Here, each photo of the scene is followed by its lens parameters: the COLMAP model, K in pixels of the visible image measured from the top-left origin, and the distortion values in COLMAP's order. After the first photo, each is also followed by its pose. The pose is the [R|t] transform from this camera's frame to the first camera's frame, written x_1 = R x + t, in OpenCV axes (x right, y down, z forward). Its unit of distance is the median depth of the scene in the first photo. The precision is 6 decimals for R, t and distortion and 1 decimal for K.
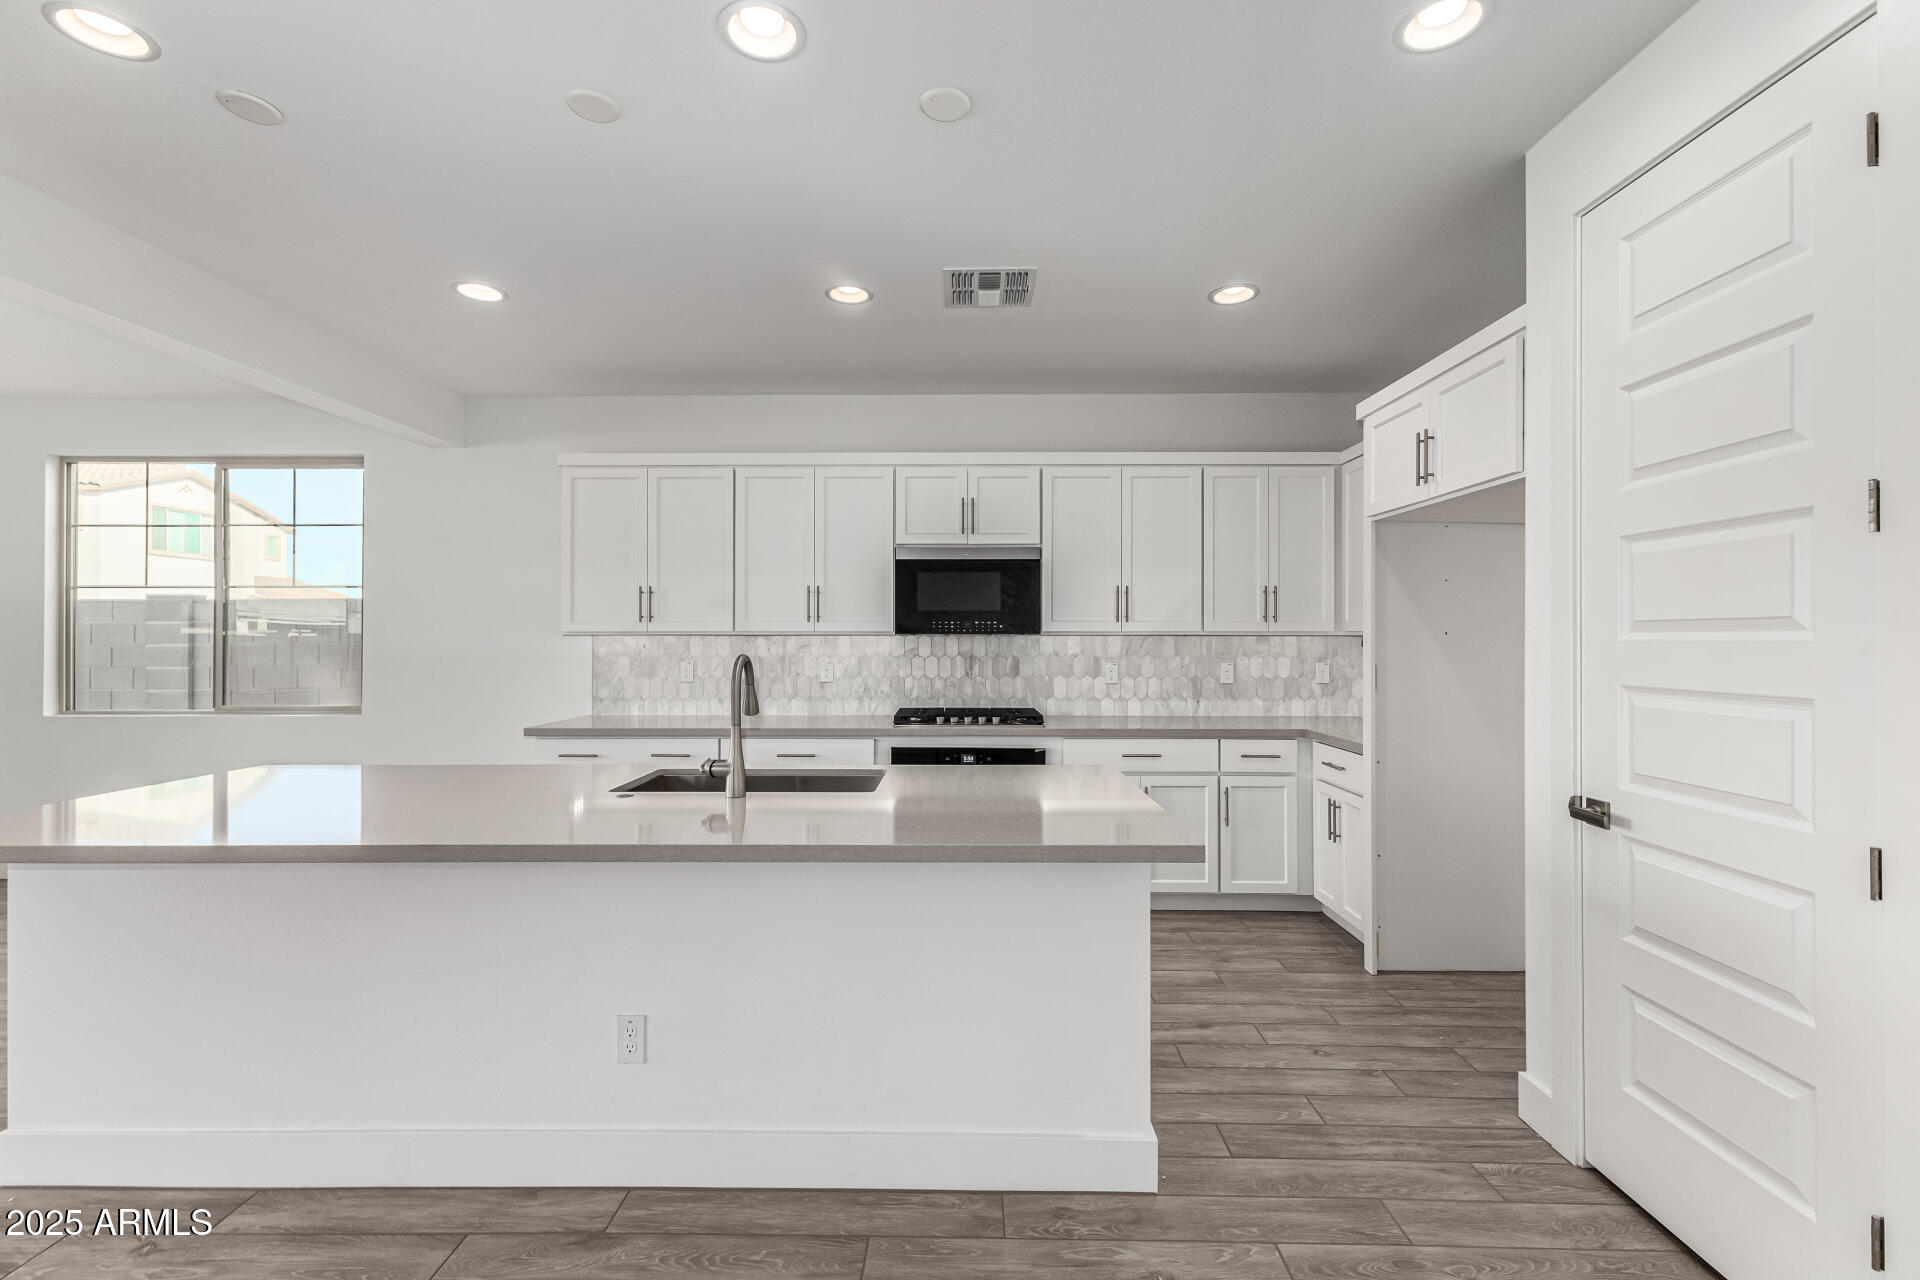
lens RADIAL K [[833.7, 0, 958.4], [0, 833.7, 637.6], [0, 0, 1]] dist [0.014307, -0.002867]
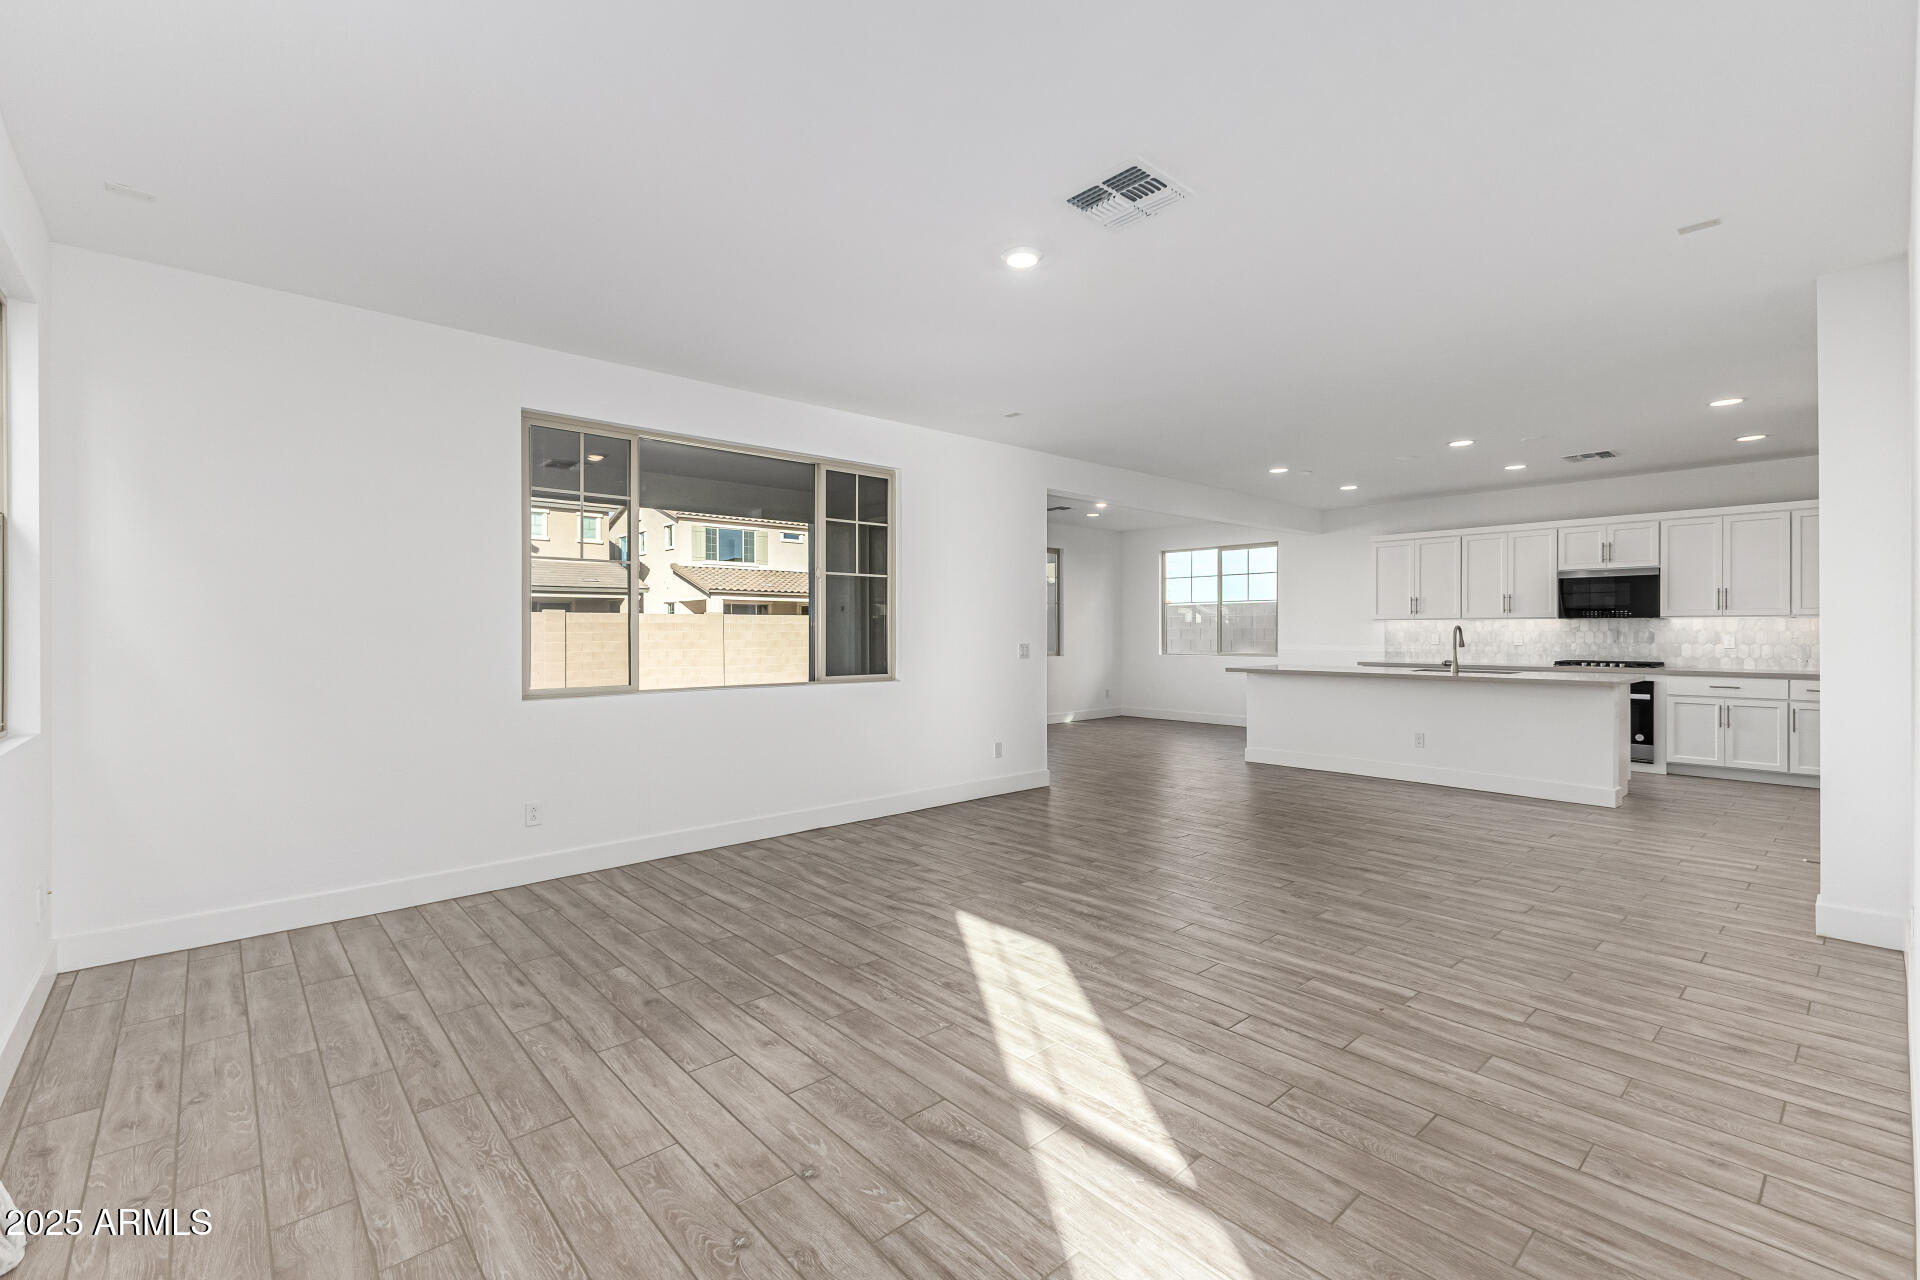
lens RADIAL K [[833.7, 0, 975.4], [0, 833.7, 627.5], [0, 0, 1]] dist [0.014307, -0.002867]
pose [[0.685031, -0.003644, -0.728505, 0.419061], [0.002412, 0.999993, -0.002734, 0.018482], [0.728510, 0.000116, 0.685035, -1.296521]]
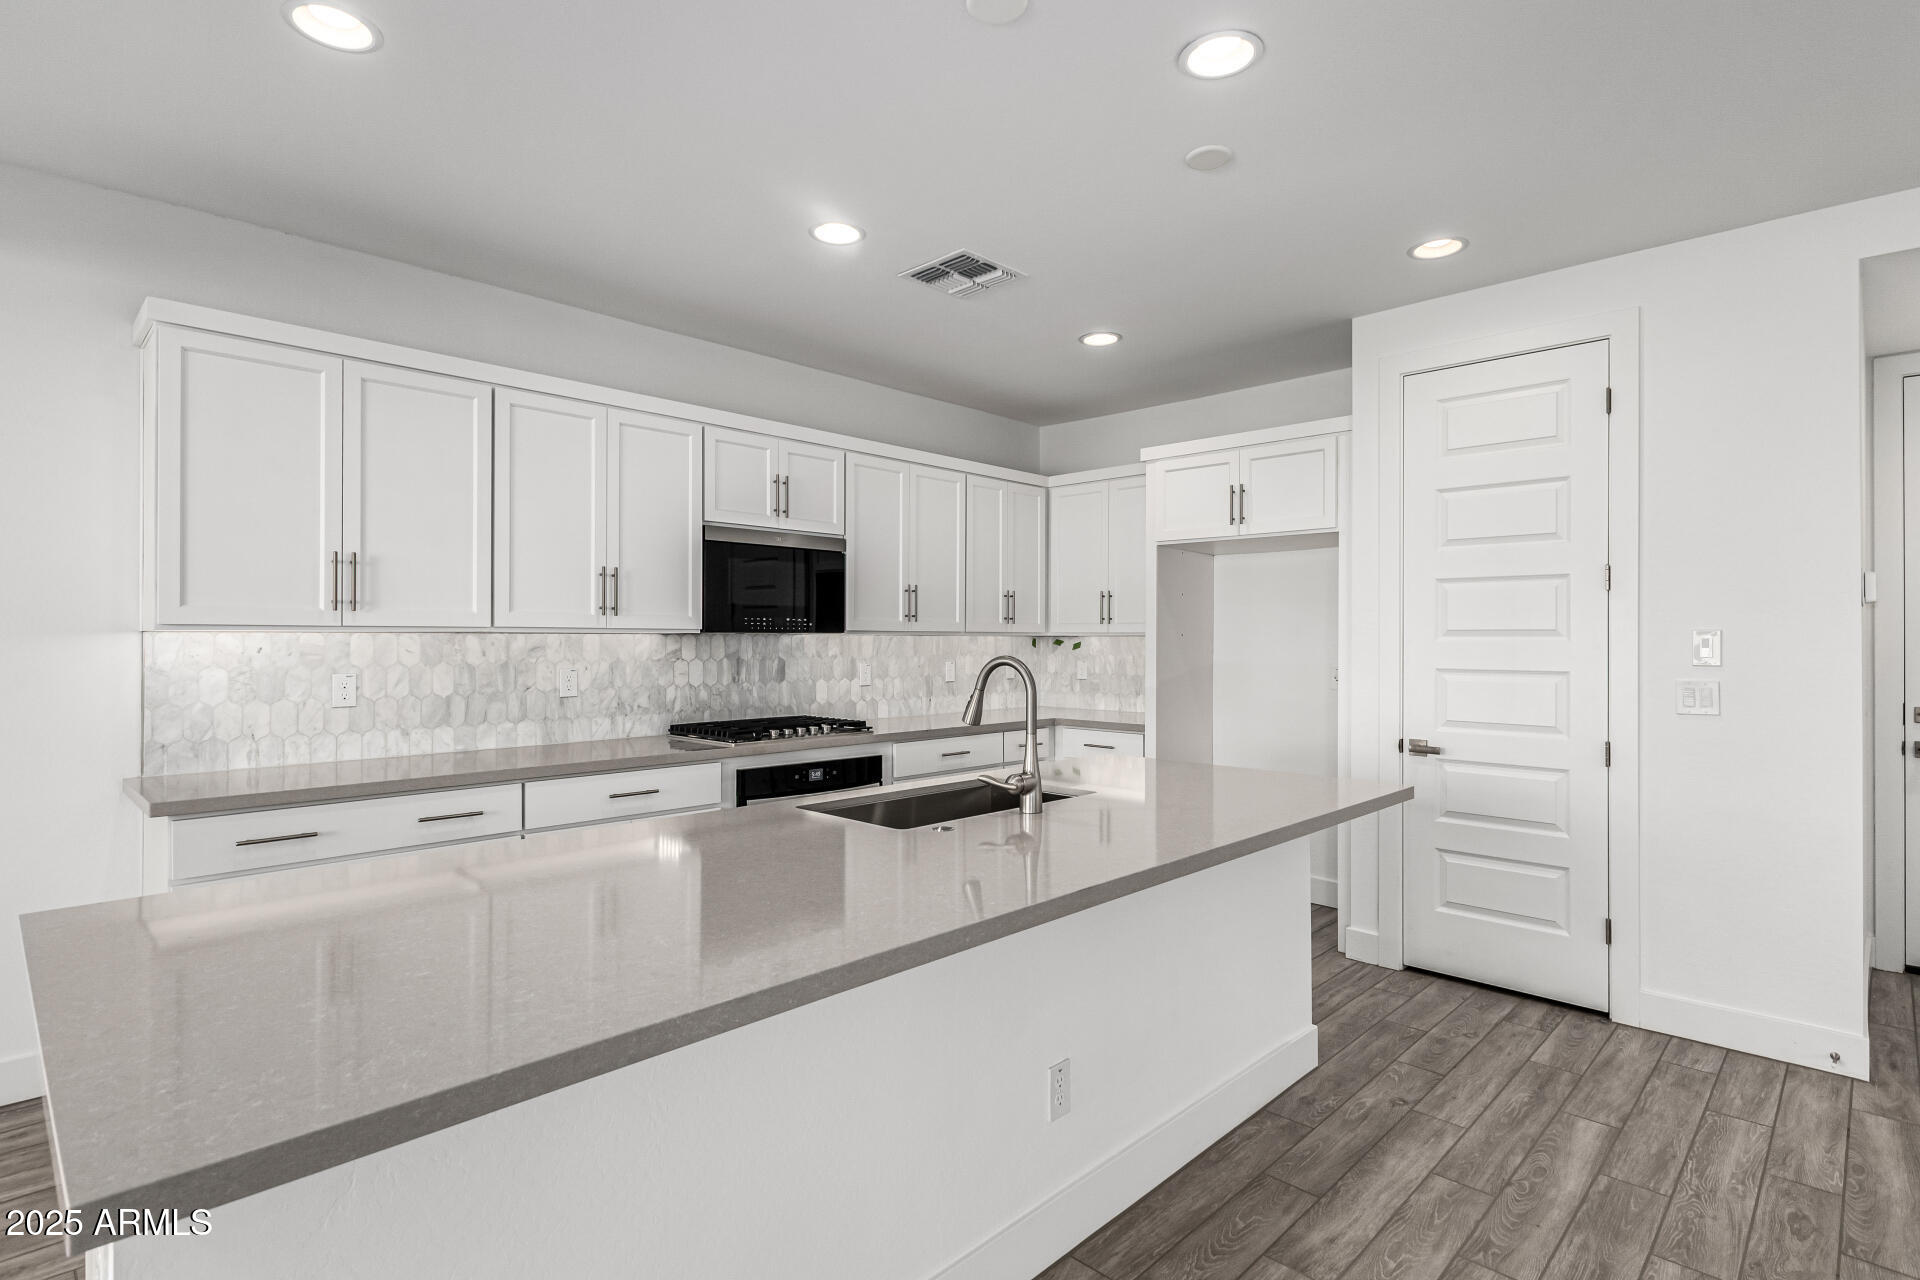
lens RADIAL K [[958.2, 0, 964.3], [0, 958.2, 637.5], [0, 0, 1]] dist [0.014722, 0.000954]
pose [[0.680229, 0.002116, 0.732997, -0.620159], [-0.004360, 0.999990, 0.001159, -0.001407], [-0.732987, -0.003984, 0.680231, 0.194818]]
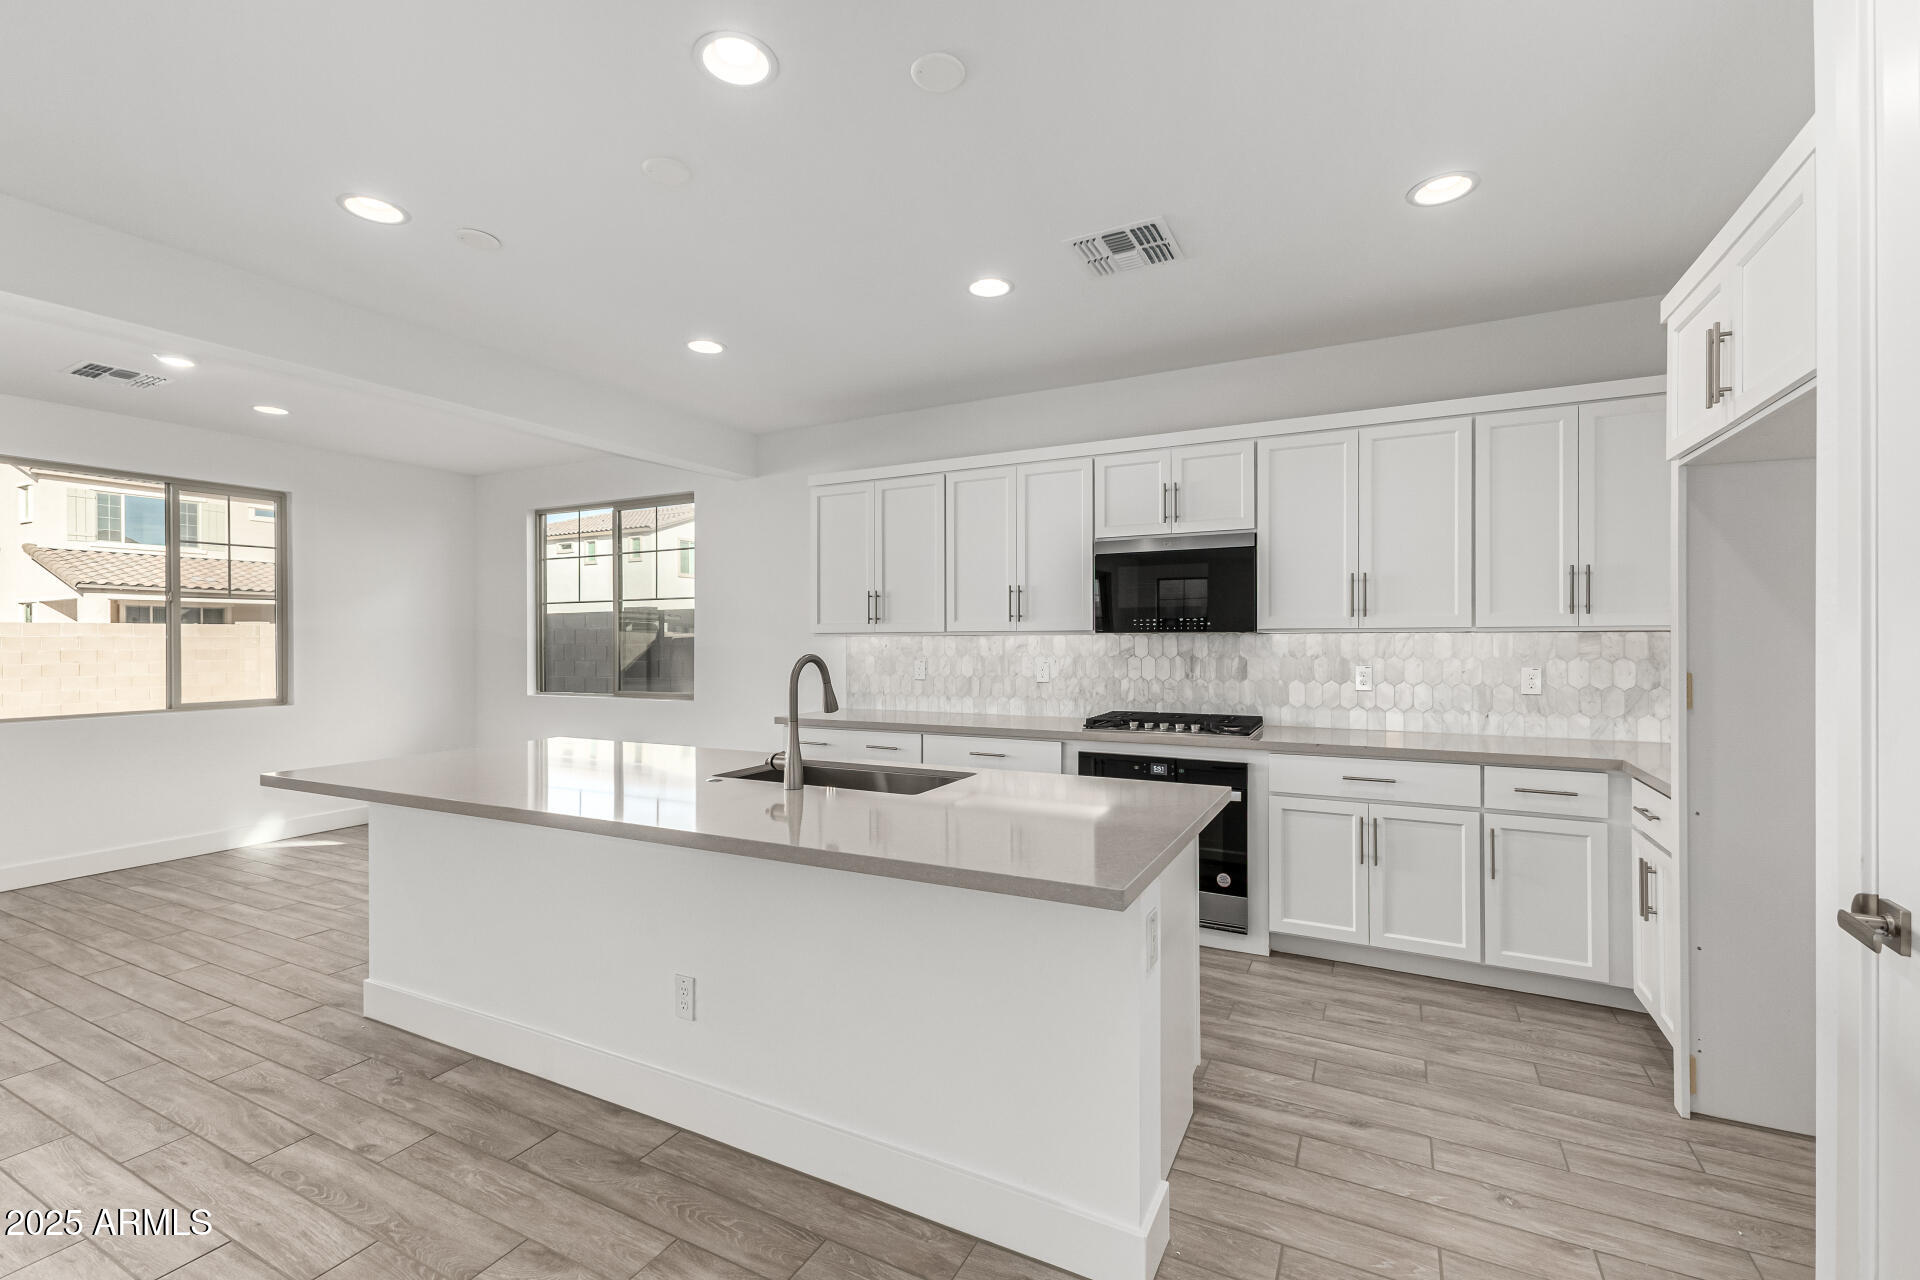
lens RADIAL K [[833.7, 0, 957.7], [0, 833.7, 640.0], [0, 0, 1]] dist [0.014307, -0.002867]
pose [[0.892604, -0.003554, -0.450827, 0.226061], [0.005276, 0.999983, 0.002563, 0.000434], [0.450810, -0.004666, 0.892608, 0.085737]]
